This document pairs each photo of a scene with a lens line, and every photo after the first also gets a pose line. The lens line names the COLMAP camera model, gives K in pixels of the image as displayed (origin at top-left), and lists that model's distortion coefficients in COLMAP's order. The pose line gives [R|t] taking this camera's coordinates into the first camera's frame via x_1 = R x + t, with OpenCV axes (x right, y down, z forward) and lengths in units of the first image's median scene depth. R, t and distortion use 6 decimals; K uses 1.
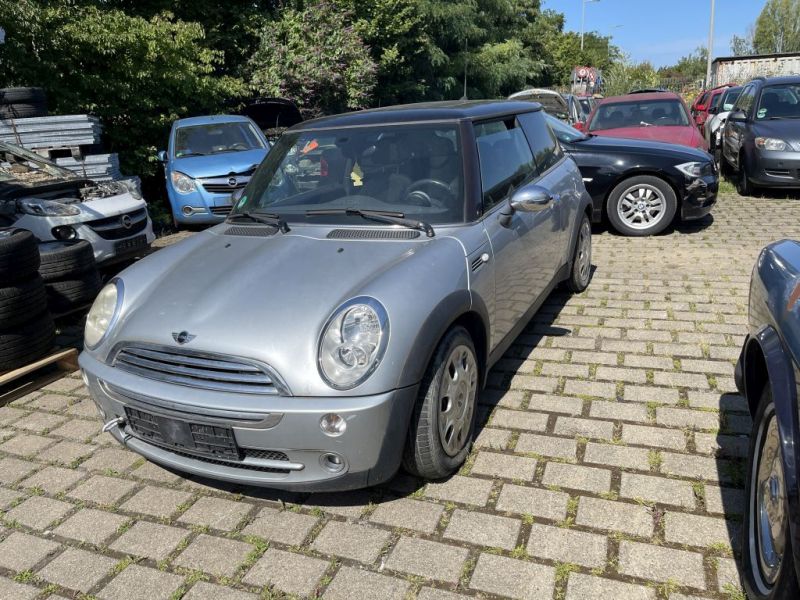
lens RADIAL K [[608.0, 0, 397.4], [0, 608.0, 301.5], [0, 0, 1]] dist [0.049166, -0.057504]
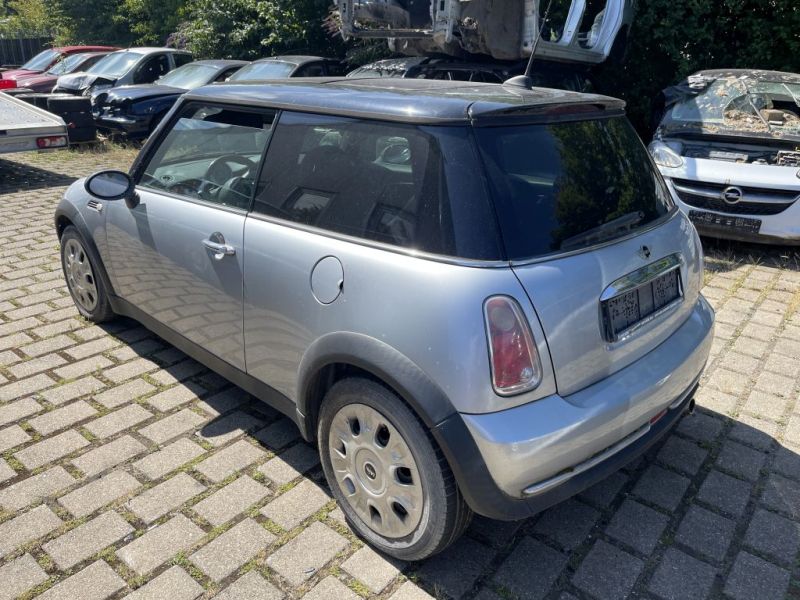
lens RADIAL K [[608.0, 0, 402.7], [0, 608.0, 300.7], [0, 0, 1]] dist [0.049166, -0.057504]
pose [[-0.310162, 0.409619, -0.857911, 1.039250], [-0.283591, 0.821465, 0.494744, -0.669207], [0.907400, 0.396747, -0.138623, 1.739425]]
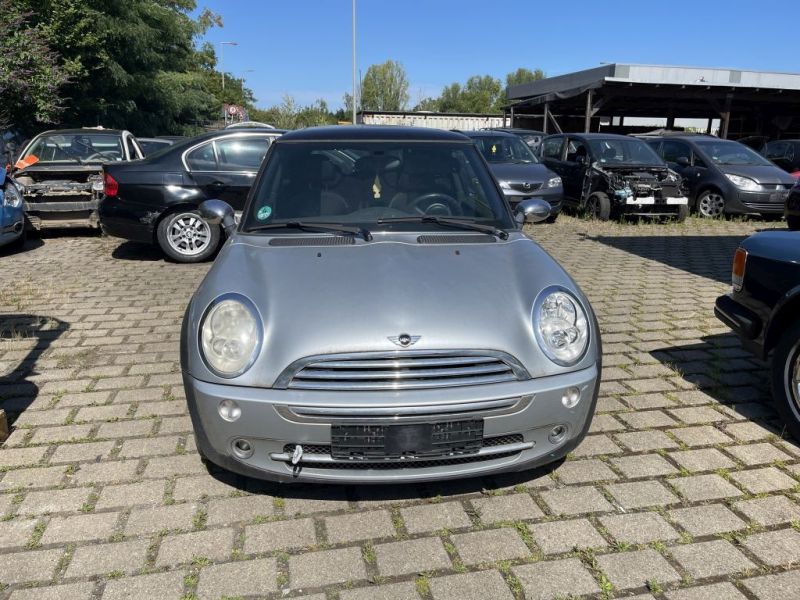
lens RADIAL K [[608.0, 0, 393.2], [0, 608.0, 302.0], [0, 0, 1]] dist [0.049166, -0.057504]
pose [[0.835591, -0.068685, 0.545042, -0.734357], [0.098280, 0.994837, -0.025304, 0.017318], [-0.540490, 0.074711, 0.838027, 0.160837]]
